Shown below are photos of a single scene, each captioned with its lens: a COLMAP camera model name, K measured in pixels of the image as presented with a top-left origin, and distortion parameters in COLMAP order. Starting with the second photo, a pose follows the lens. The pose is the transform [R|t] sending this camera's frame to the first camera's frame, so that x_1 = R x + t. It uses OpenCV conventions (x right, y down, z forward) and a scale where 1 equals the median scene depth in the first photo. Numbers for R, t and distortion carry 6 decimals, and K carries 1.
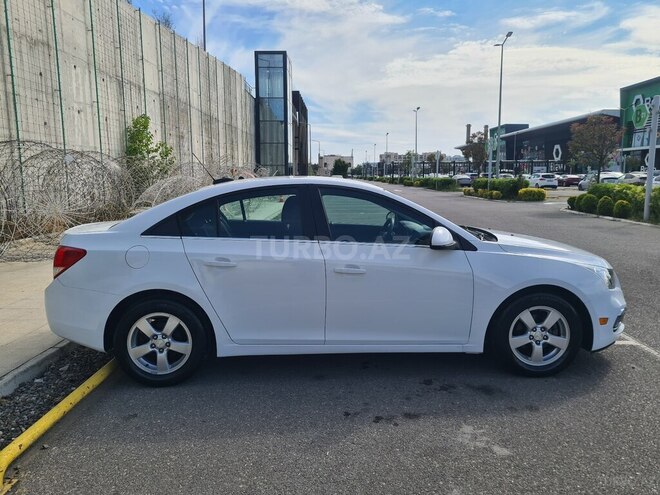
lens RADIAL K [[492.4, 0, 326.3], [0, 492.4, 244.7], [0, 0, 1]] dist [0.052686, -0.030467]
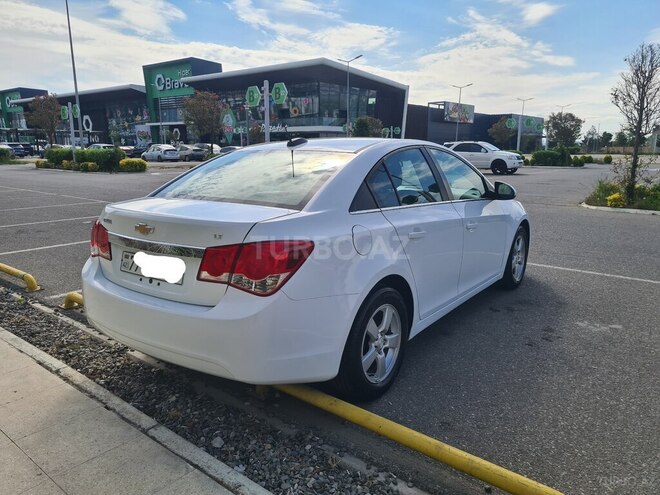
lens RADIAL K [[492.4, 0, 329.9], [0, 492.4, 242.0], [0, 0, 1]] dist [0.052686, -0.030467]
pose [[0.620399, -0.142359, 0.771258, -0.264264], [0.104233, 0.989631, 0.098822, -0.013947], [-0.777329, 0.019081, 0.628805, 0.150180]]
